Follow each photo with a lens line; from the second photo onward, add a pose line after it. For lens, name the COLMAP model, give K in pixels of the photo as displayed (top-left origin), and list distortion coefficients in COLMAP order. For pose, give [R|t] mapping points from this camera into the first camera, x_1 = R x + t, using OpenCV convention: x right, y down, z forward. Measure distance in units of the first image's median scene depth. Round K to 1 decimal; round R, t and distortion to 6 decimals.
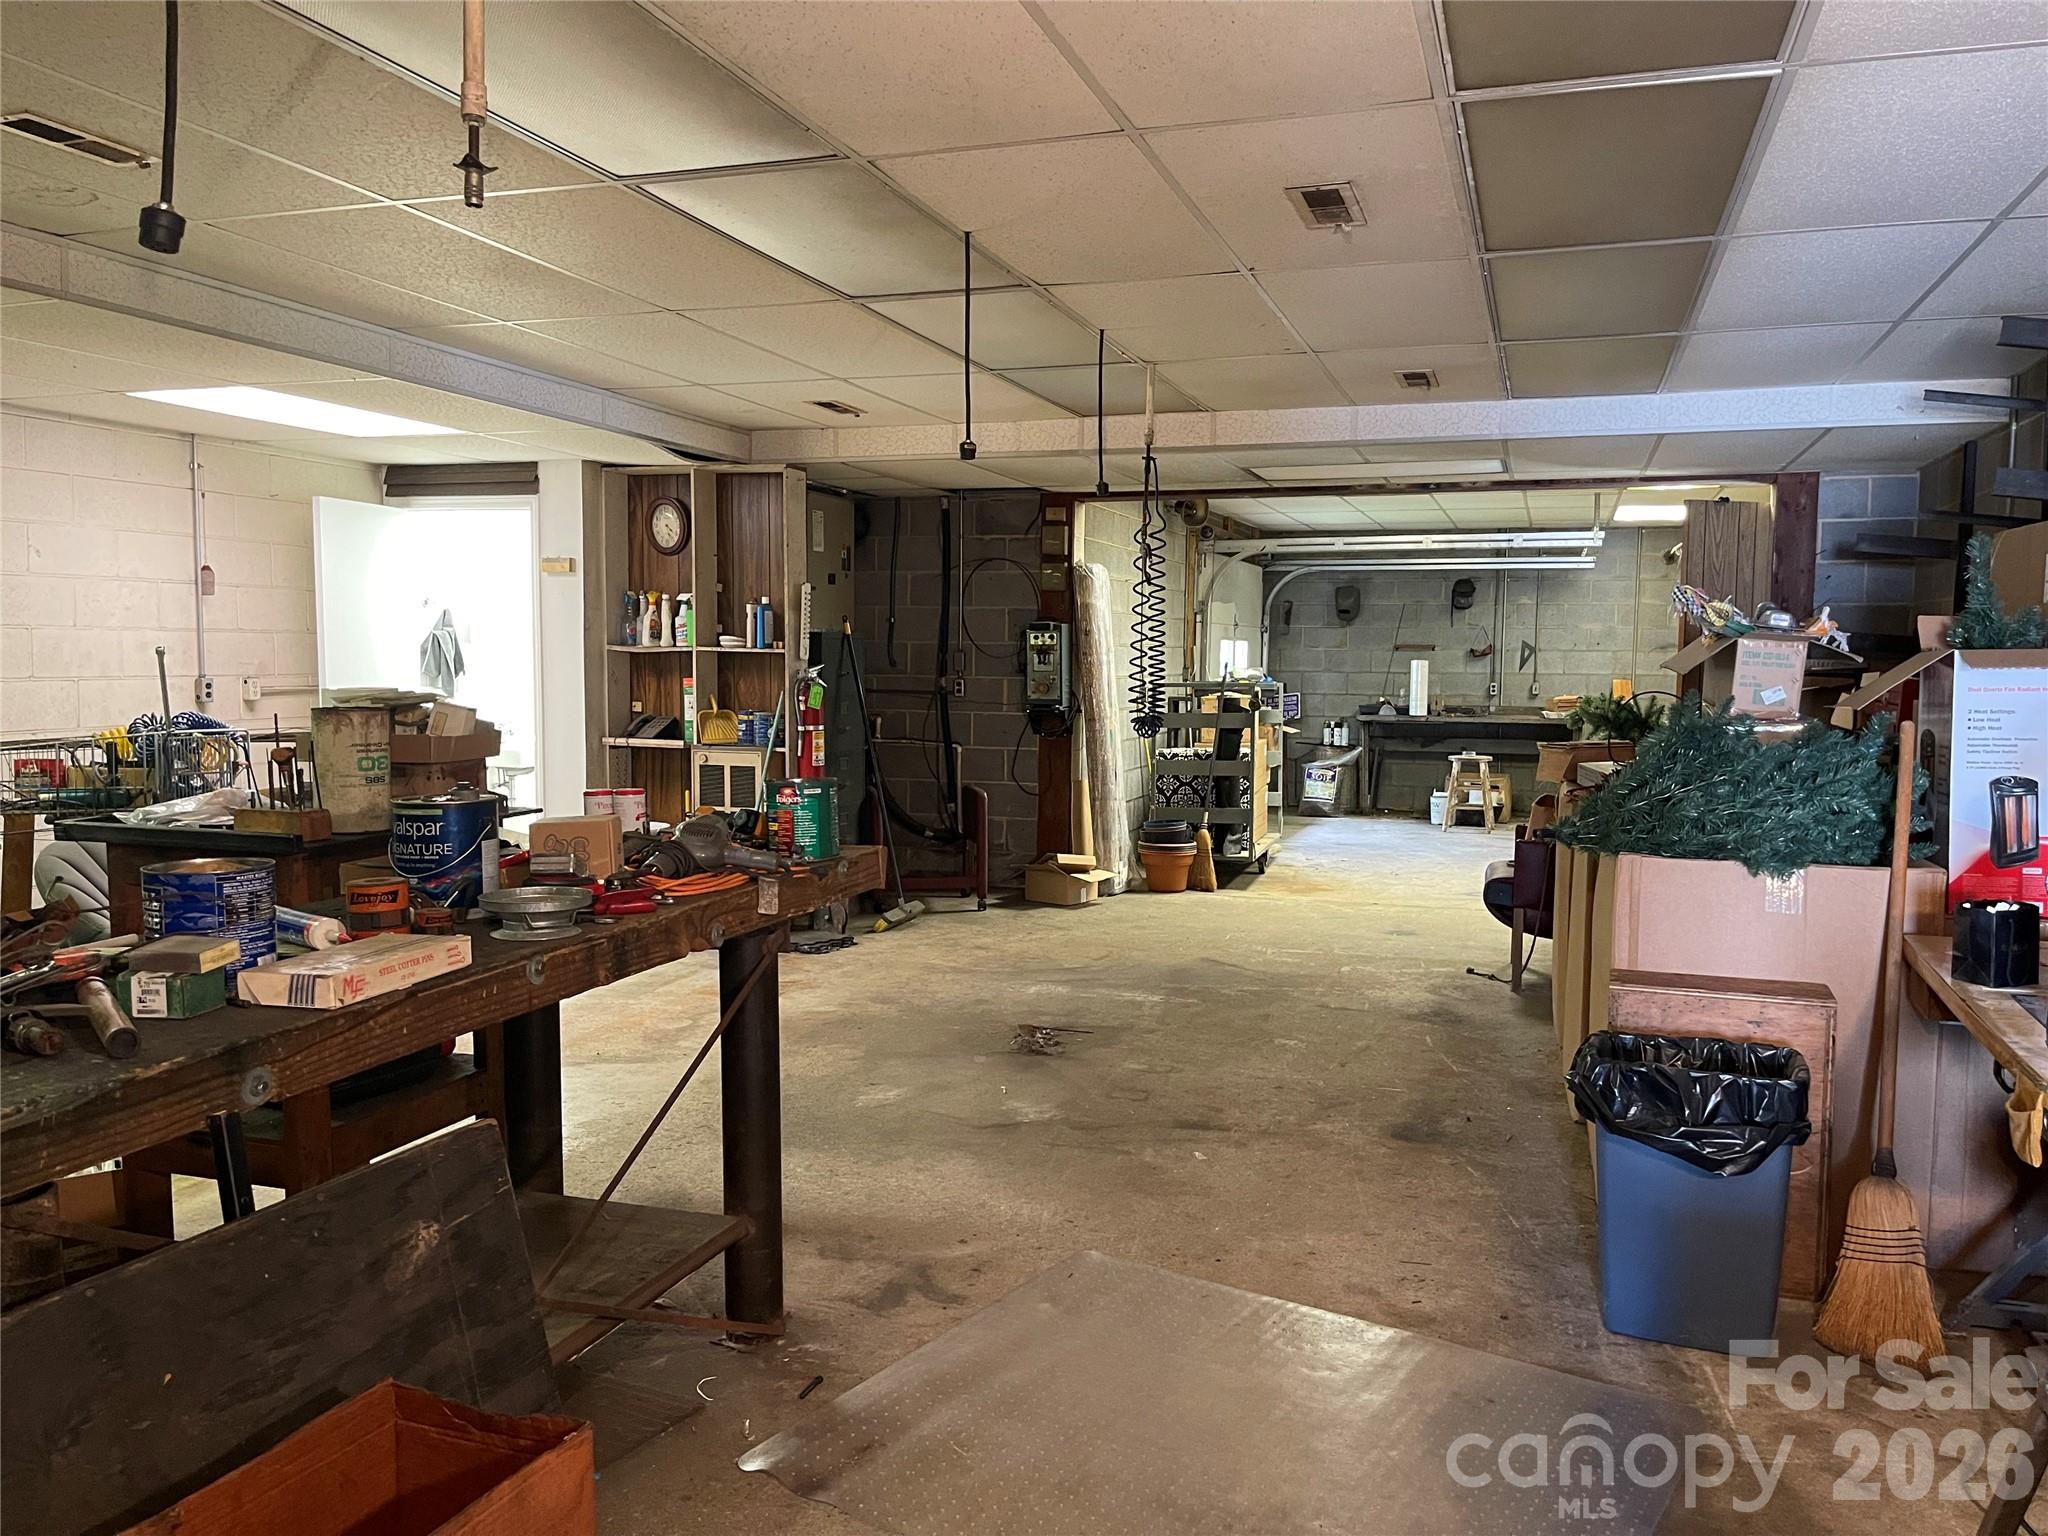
lens RADIAL K [[1551.8, 0, 1029.6], [0, 1551.8, 777.7], [0, 0, 1]] dist [0.077574, -0.109066]
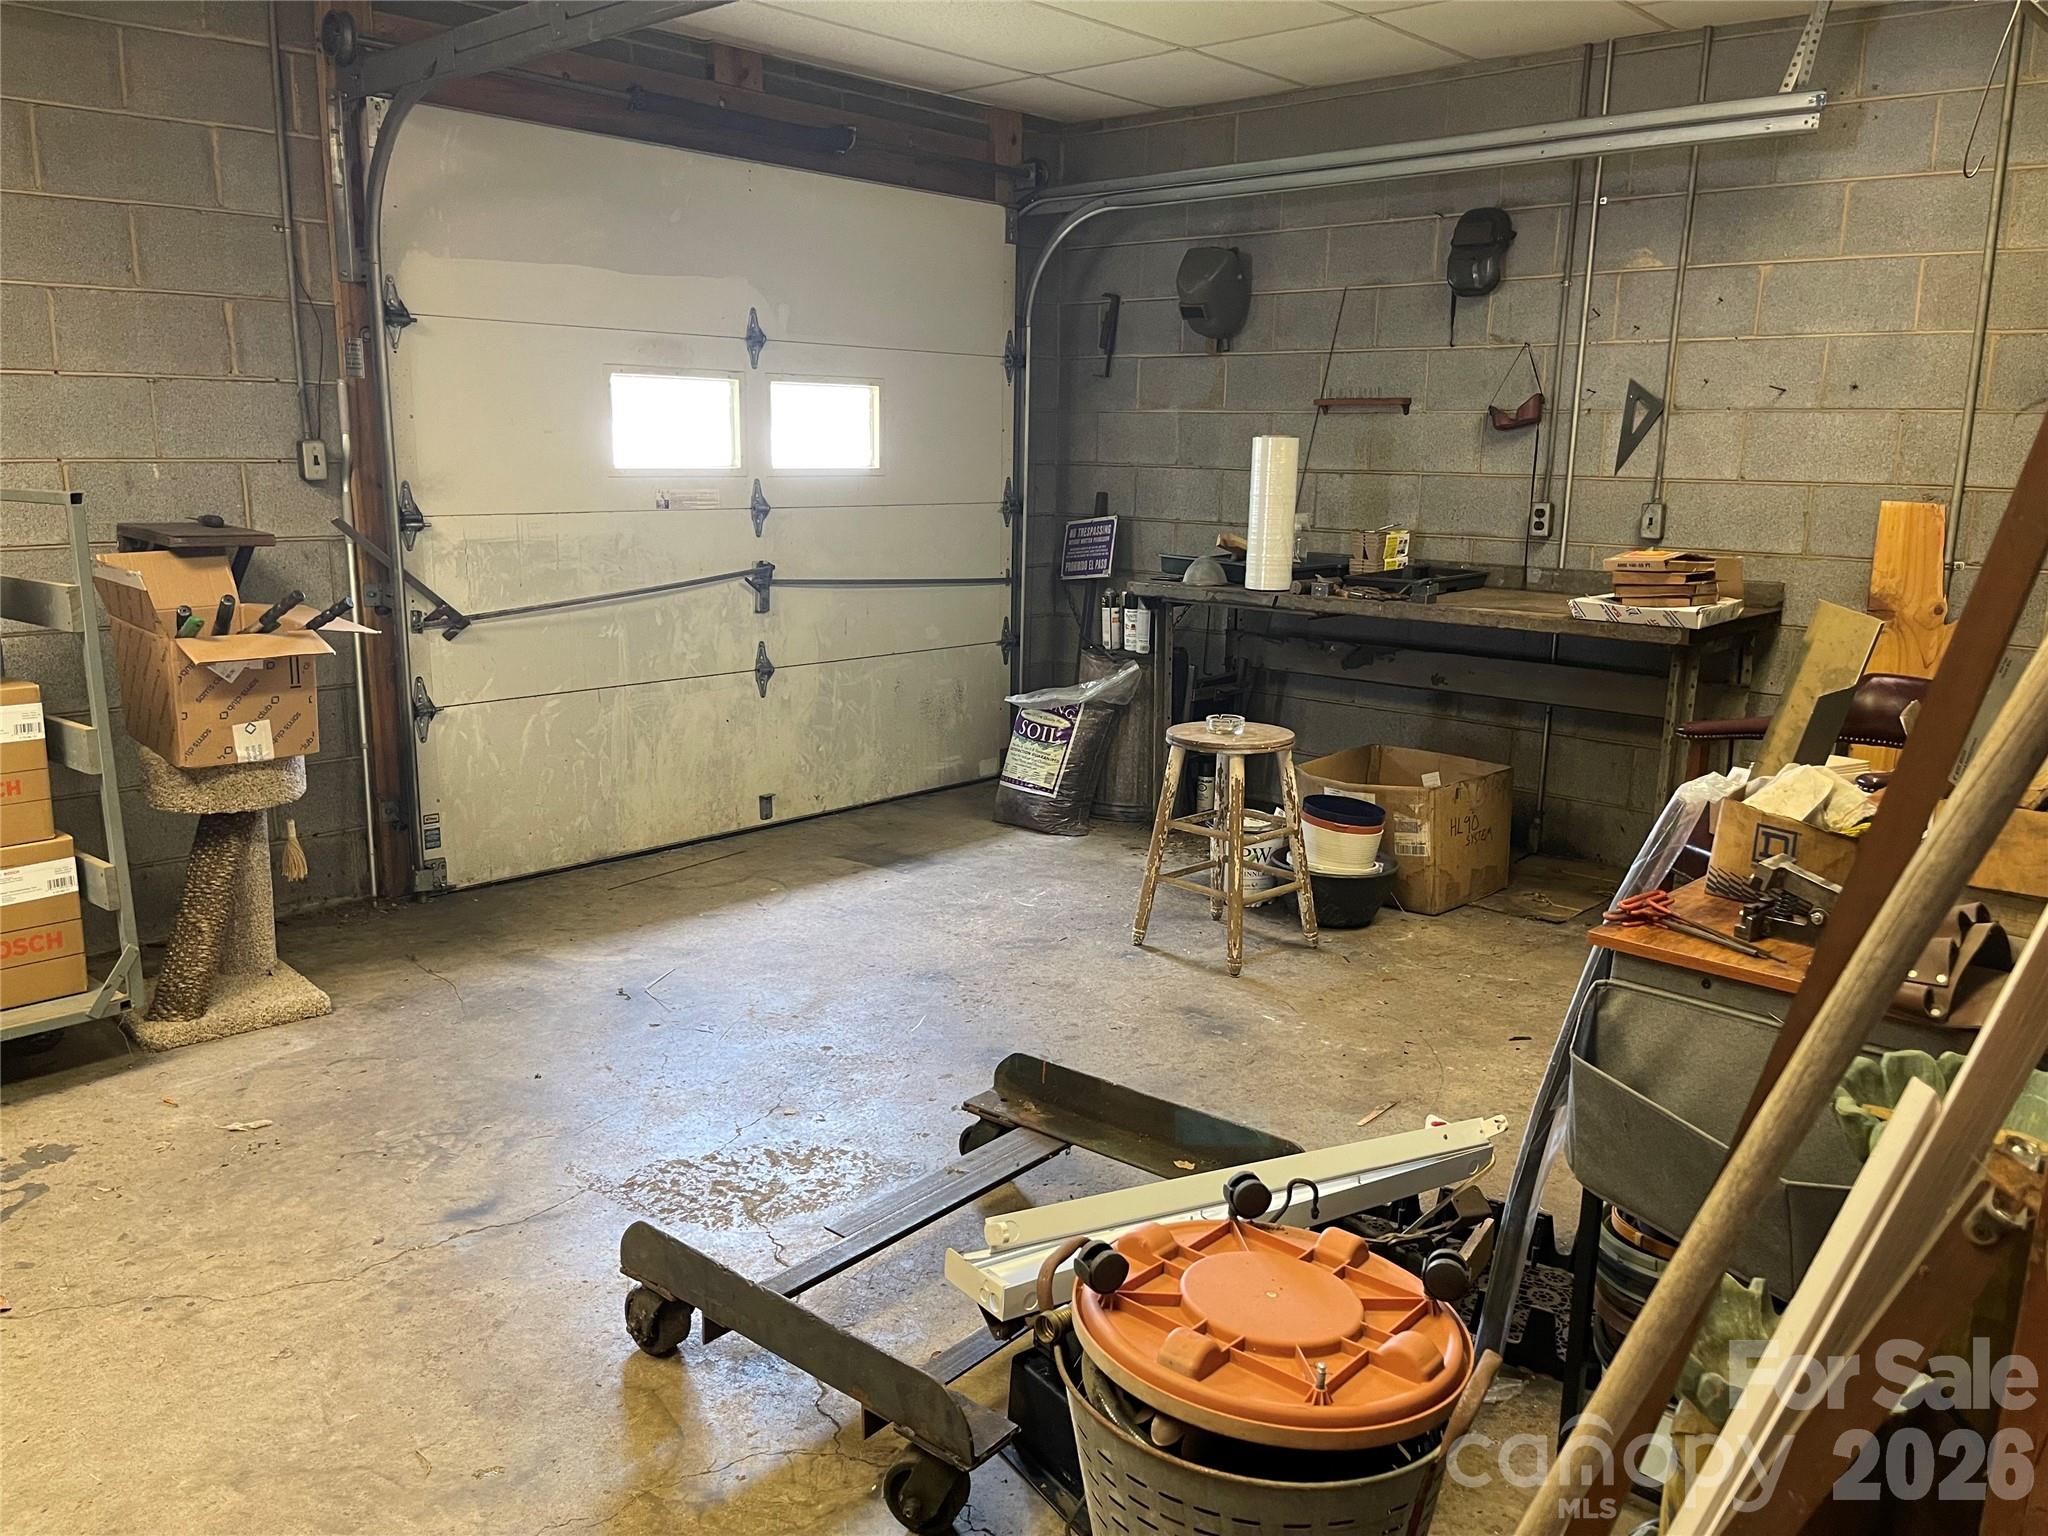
lens RADIAL K [[1551.8, 0, 1029.6], [0, 1551.8, 777.7], [0, 0, 1]] dist [0.077574, -0.109066]
pose [[0.917155, 0.092034, -0.387759, 0.614242], [-0.041673, 0.989783, 0.136353, -0.077766], [0.396347, -0.108898, 0.911620, 1.134942]]
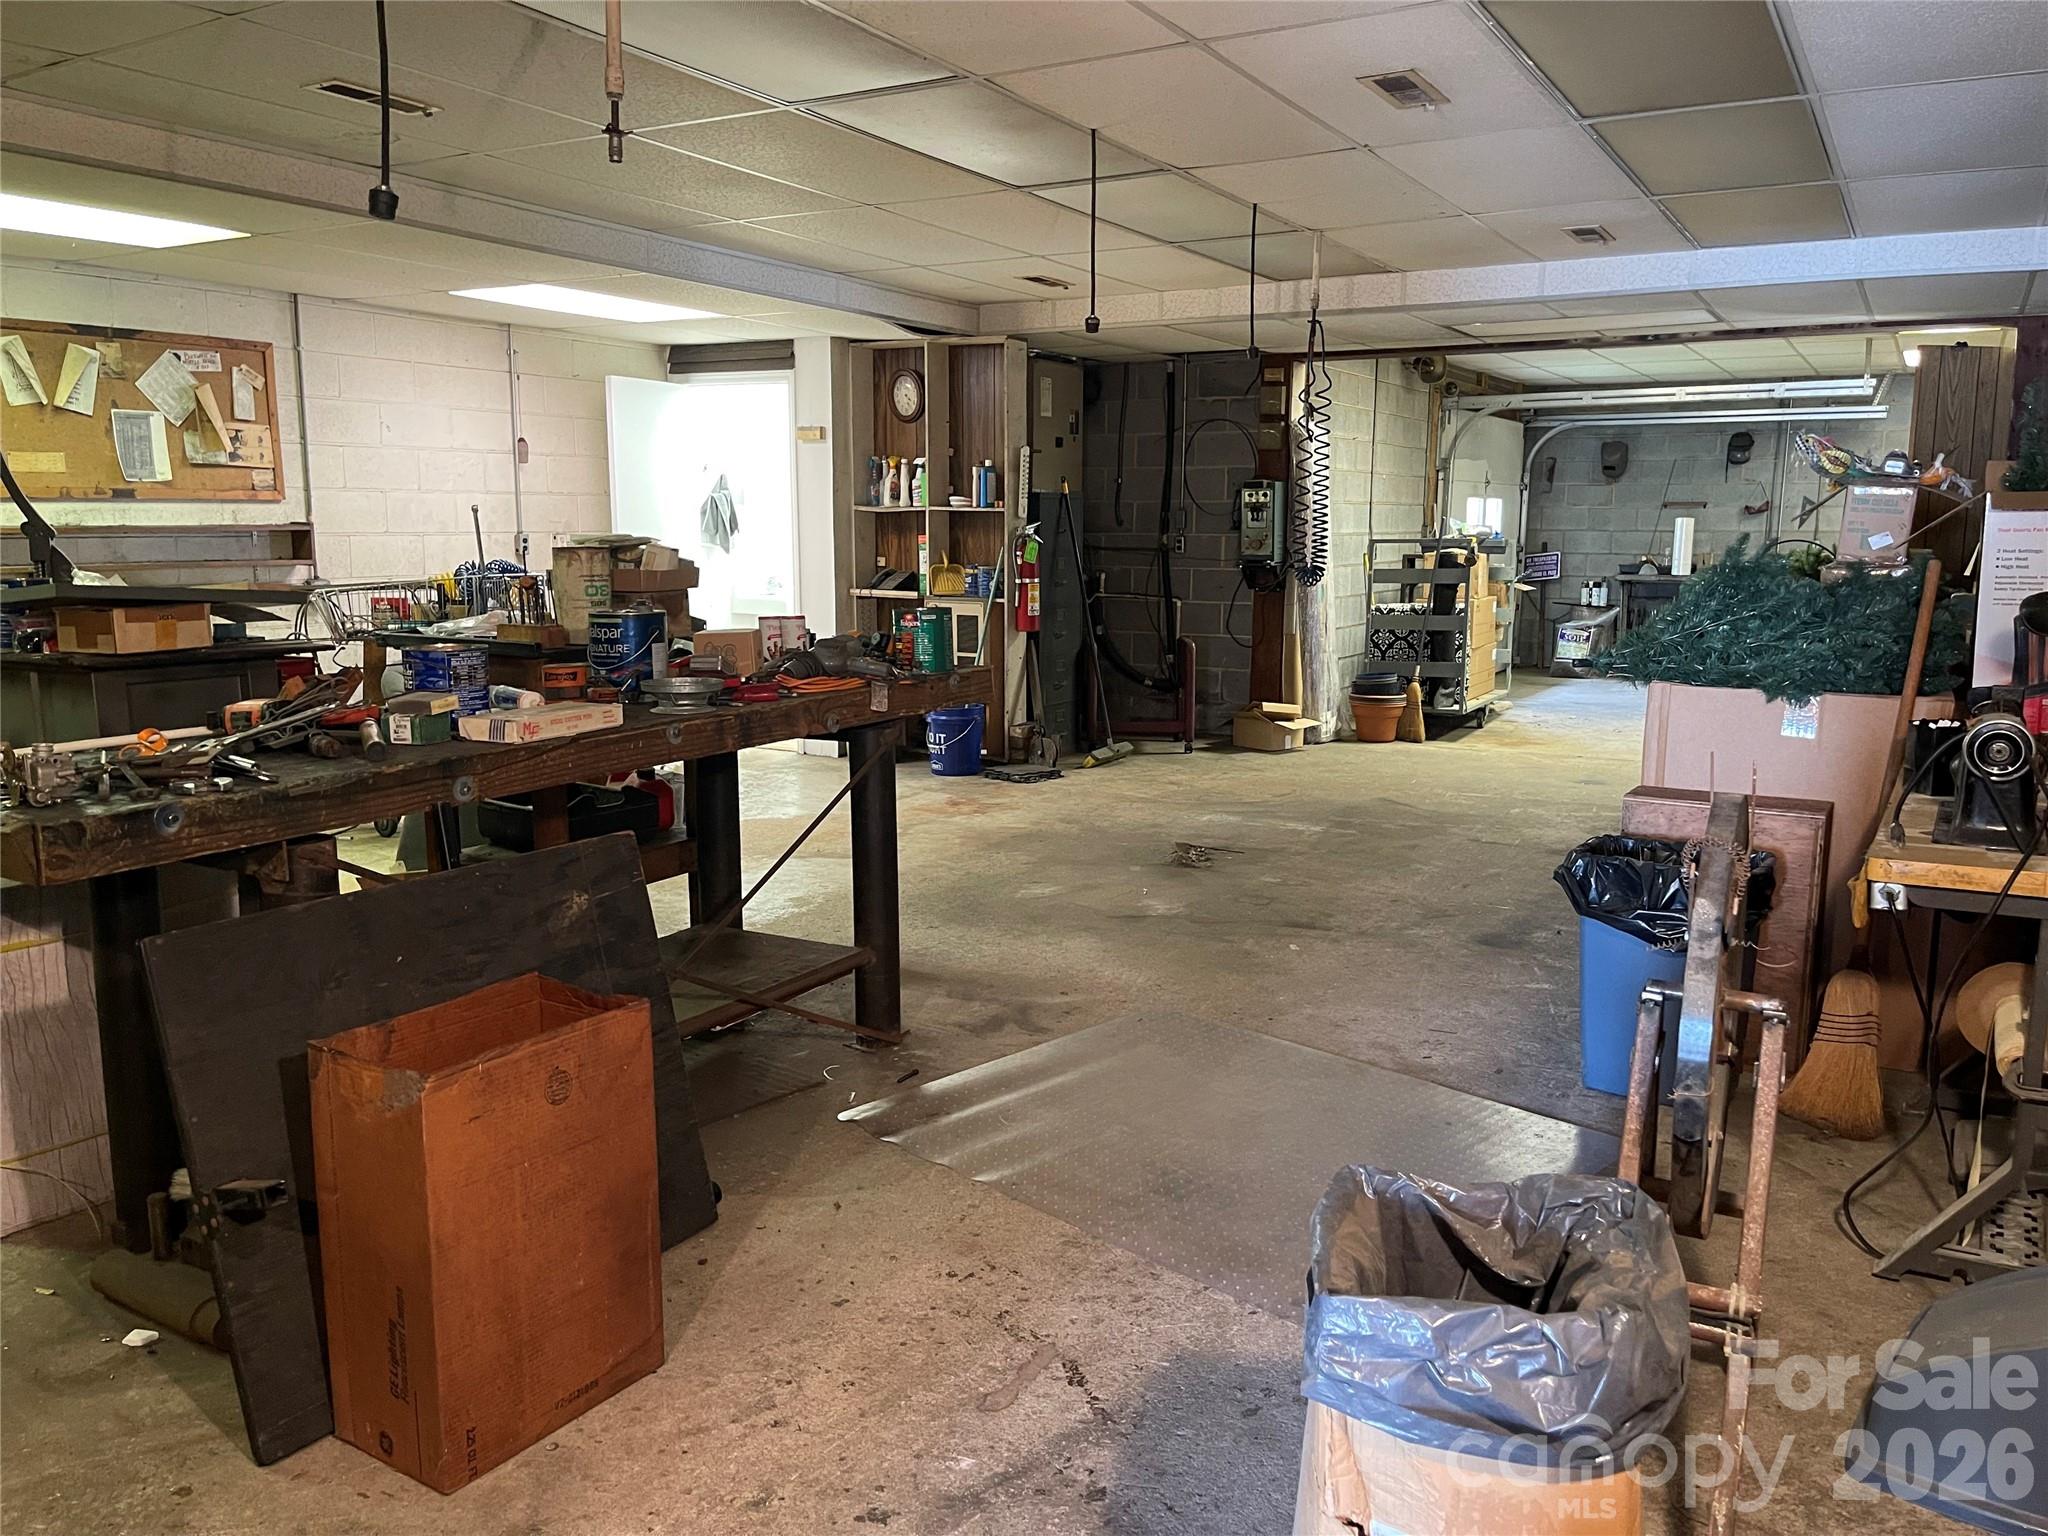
lens RADIAL K [[1551.8, 0, 1029.6], [0, 1551.8, 777.7], [0, 0, 1]] dist [0.077574, -0.109066]
pose [[0.980058, 0.028584, -0.196645, 0.083192], [-0.011885, 0.996260, 0.085580, 0.013303], [0.198356, -0.081536, 0.976733, -0.087626]]
